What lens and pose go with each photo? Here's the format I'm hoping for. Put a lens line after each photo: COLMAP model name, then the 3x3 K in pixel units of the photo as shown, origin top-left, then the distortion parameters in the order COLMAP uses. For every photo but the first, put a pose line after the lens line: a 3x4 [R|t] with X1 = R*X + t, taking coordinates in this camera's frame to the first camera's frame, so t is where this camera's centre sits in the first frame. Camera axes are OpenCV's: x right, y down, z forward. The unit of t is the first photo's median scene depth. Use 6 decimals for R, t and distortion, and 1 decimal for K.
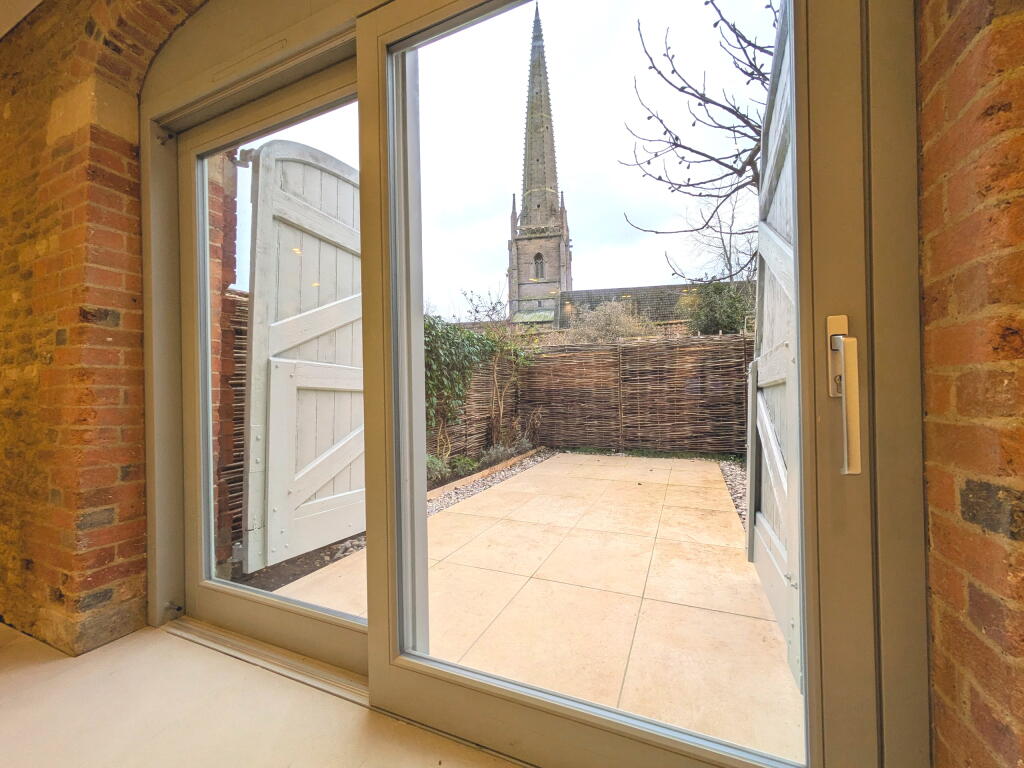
lens RADIAL K [[403.1, 0, 518.6], [0, 403.1, 388.6], [0, 0, 1]] dist [-0.001023, 0.000539]
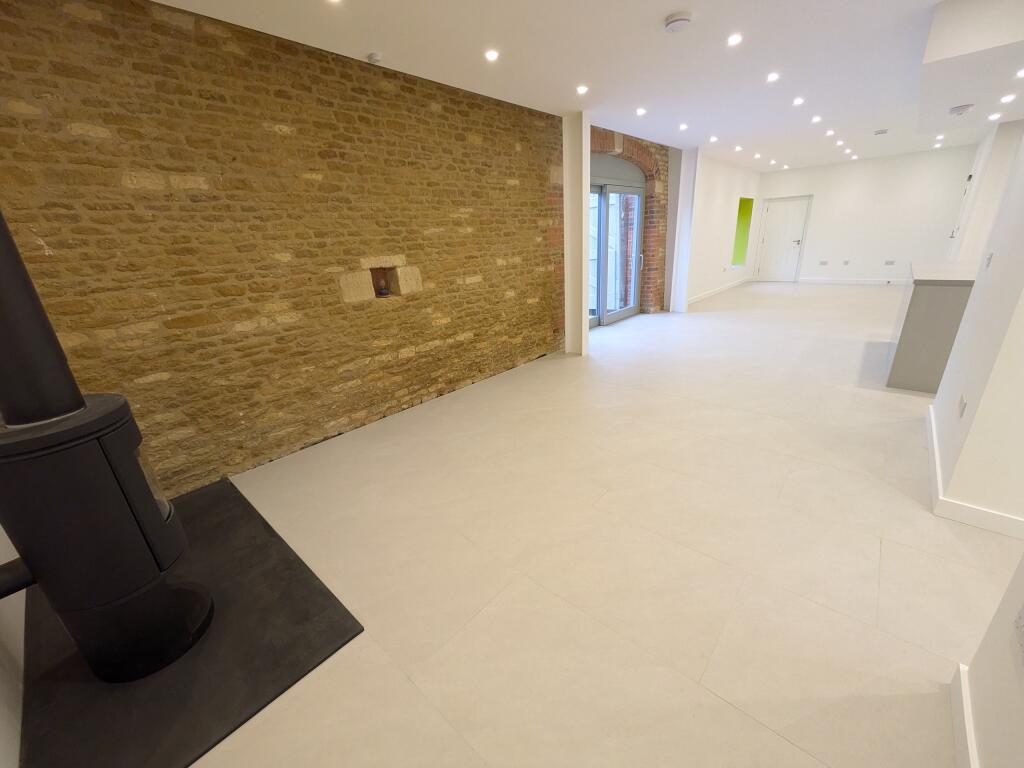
lens RADIAL K [[403.1, 0, 518.6], [0, 403.1, 388.6], [0, 0, 1]] dist [-0.001023, 0.000539]
pose [[0.319265, -0.330798, 0.888056, -3.978018], [0.046987, 0.941471, 0.333802, -0.194151], [-0.946500, -0.064844, 0.316122, 0.221483]]
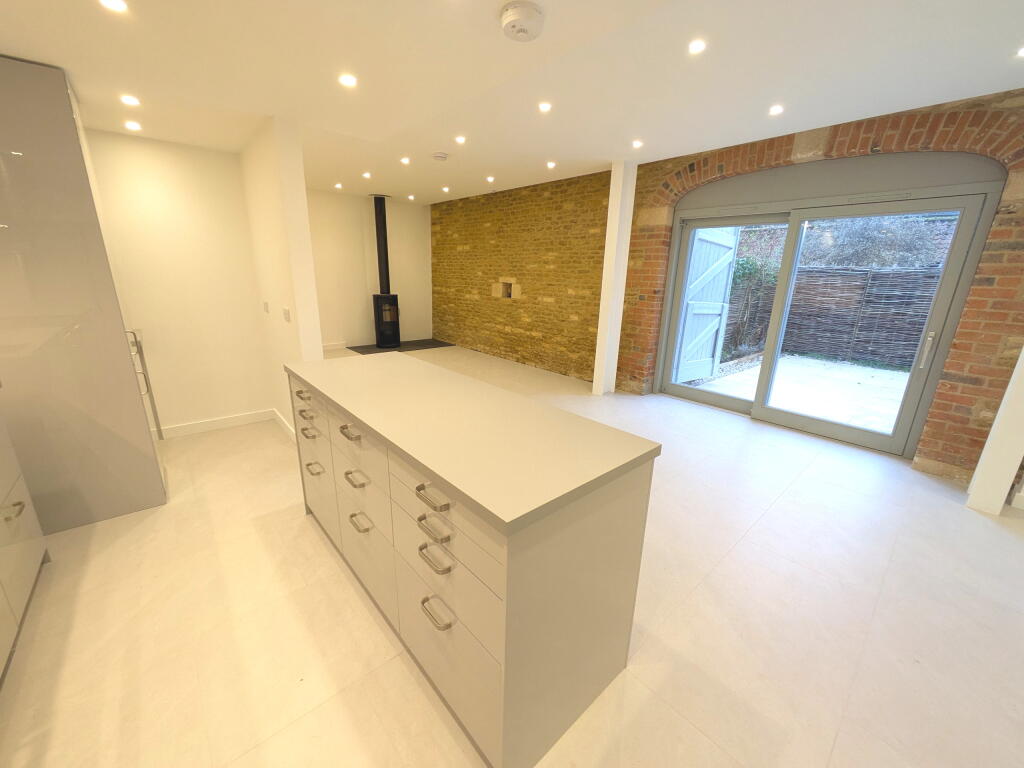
lens RADIAL K [[403.1, 0, 518.6], [0, 403.1, 388.6], [0, 0, 1]] dist [-0.001023, 0.000539]
pose [[0.904086, 0.161642, -0.395600, -0.586161], [-0.044749, 0.956426, 0.288526, -0.275306], [0.425000, -0.243150, 0.871925, -1.999067]]
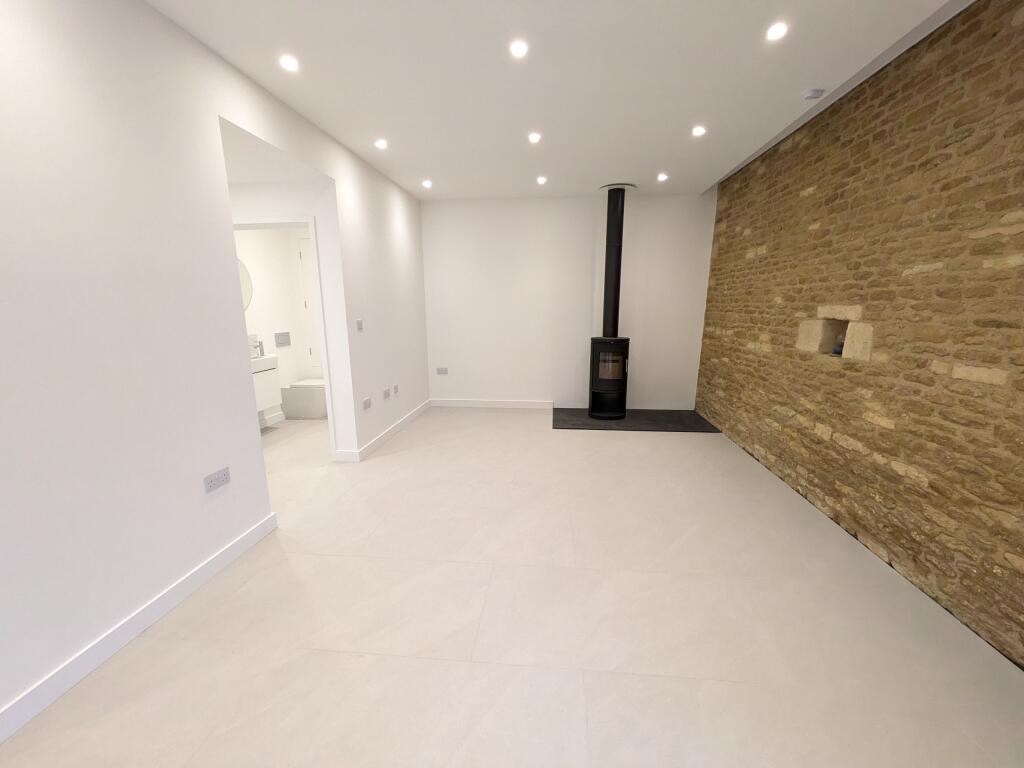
lens RADIAL K [[403.1, 0, 518.6], [0, 403.1, 388.6], [0, 0, 1]] dist [-0.001023, 0.000539]
pose [[0.299235, 0.210847, -0.930592, -1.226366], [-0.001331, 0.975371, 0.220565, -0.205324], [0.954178, -0.064762, 0.292146, -0.127856]]
